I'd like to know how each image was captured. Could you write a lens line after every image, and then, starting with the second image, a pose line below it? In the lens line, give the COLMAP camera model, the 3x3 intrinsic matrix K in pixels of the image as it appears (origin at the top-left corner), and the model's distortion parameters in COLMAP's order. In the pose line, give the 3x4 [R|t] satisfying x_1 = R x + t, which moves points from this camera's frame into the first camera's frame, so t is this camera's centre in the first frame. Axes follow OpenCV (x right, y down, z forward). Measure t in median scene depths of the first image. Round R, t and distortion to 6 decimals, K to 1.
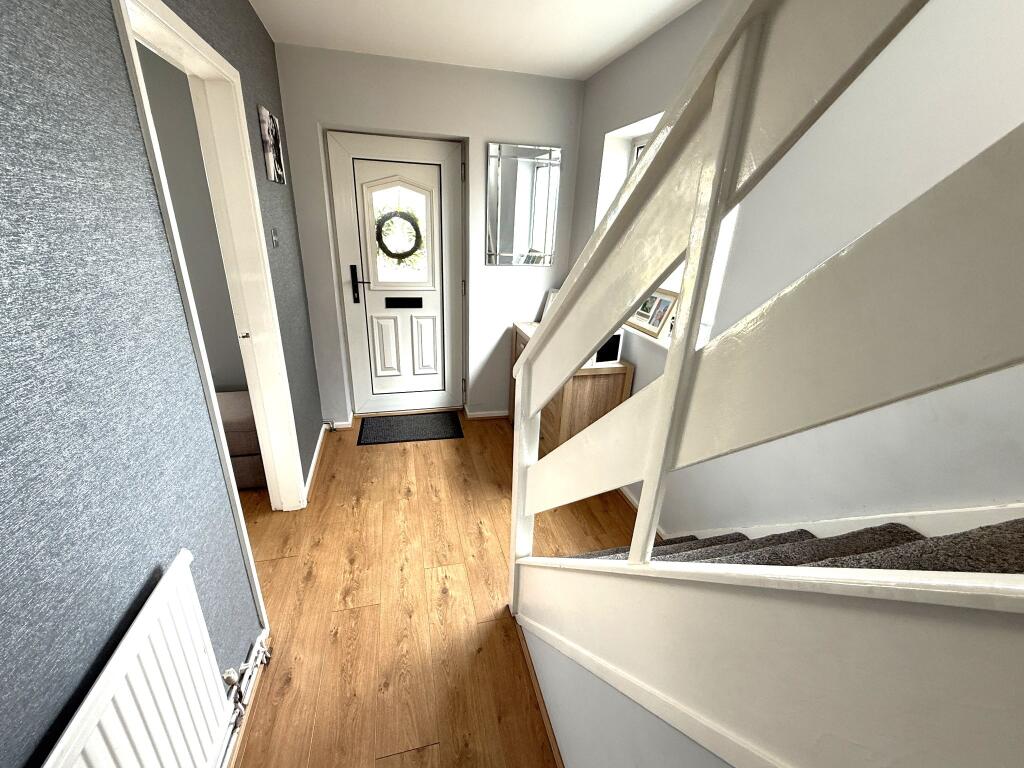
lens RADIAL K [[428.3, 0, 512.0], [0, 428.3, 384.0], [0, 0, 1]] dist [0.001181, -0.000777]
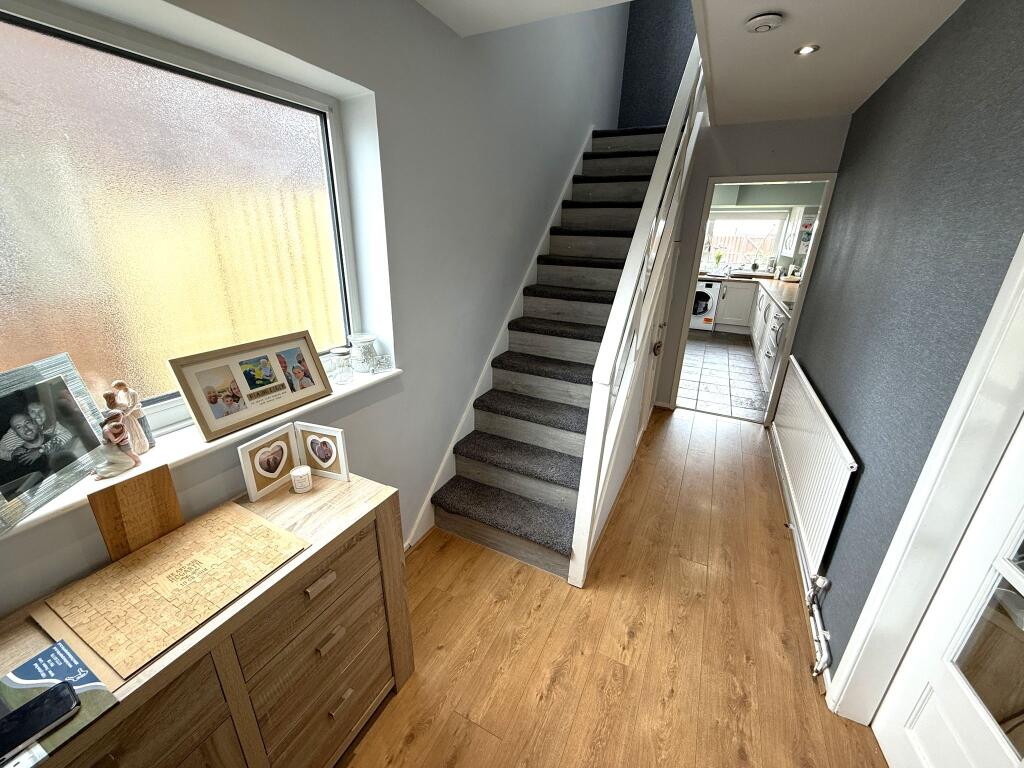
lens RADIAL K [[407.3, 0, 508.7], [0, 407.3, 382.6], [0, 0, 1]] dist [-0.002539, 0.000830]
pose [[-0.747821, -0.276323, 0.603663, -0.232431], [0.189664, 0.782454, 0.593121, -0.368243], [-0.636232, 0.558042, -0.532727, 0.905084]]
